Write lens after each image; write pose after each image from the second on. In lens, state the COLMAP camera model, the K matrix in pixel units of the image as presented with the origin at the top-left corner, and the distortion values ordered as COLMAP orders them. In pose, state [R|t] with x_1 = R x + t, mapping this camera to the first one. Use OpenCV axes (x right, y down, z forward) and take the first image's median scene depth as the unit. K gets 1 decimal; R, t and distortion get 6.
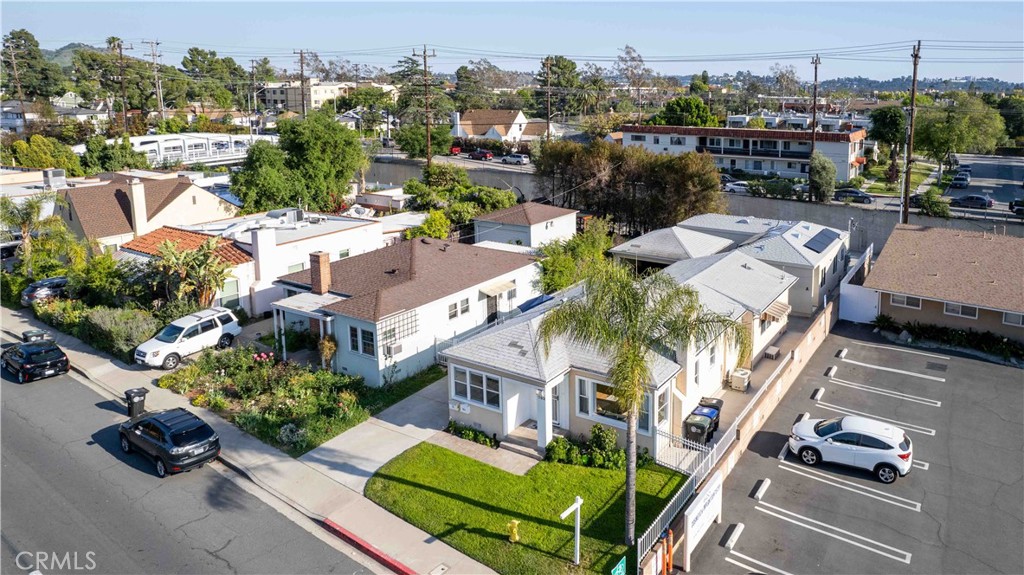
lens RADIAL K [[663.5, 0, 564.7], [0, 663.5, 286.5], [0, 0, 1]] dist [-0.036344, 0.002372]
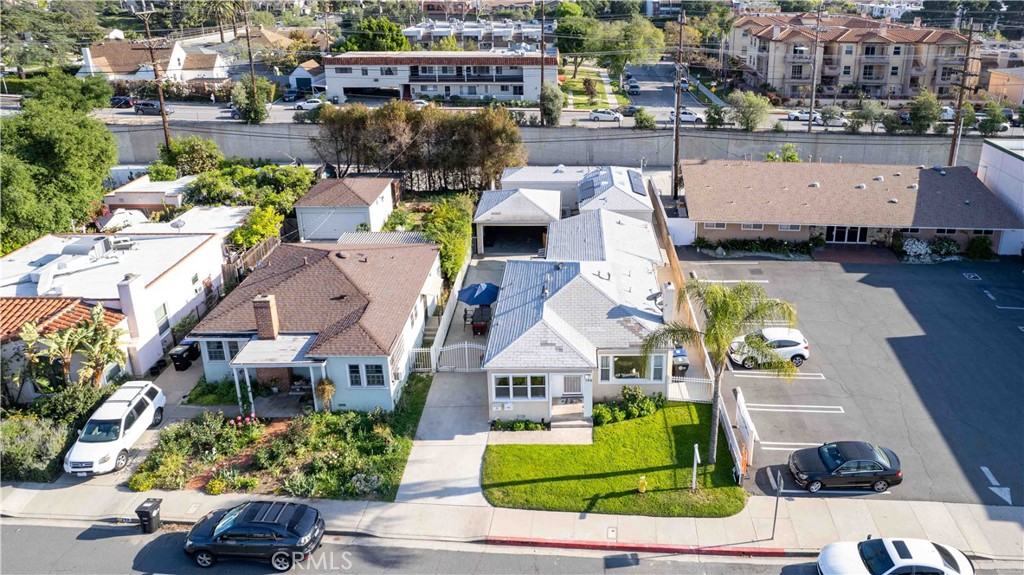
lens RADIAL K [[663.5, 0, 564.7], [0, 663.5, 286.5], [0, 0, 1]] dist [-0.036344, 0.002372]
pose [[0.846351, -0.233682, 0.478625, -0.539357], [0.155392, 0.967855, 0.197762, -0.219818], [-0.509454, -0.093002, 0.855458, -0.023061]]
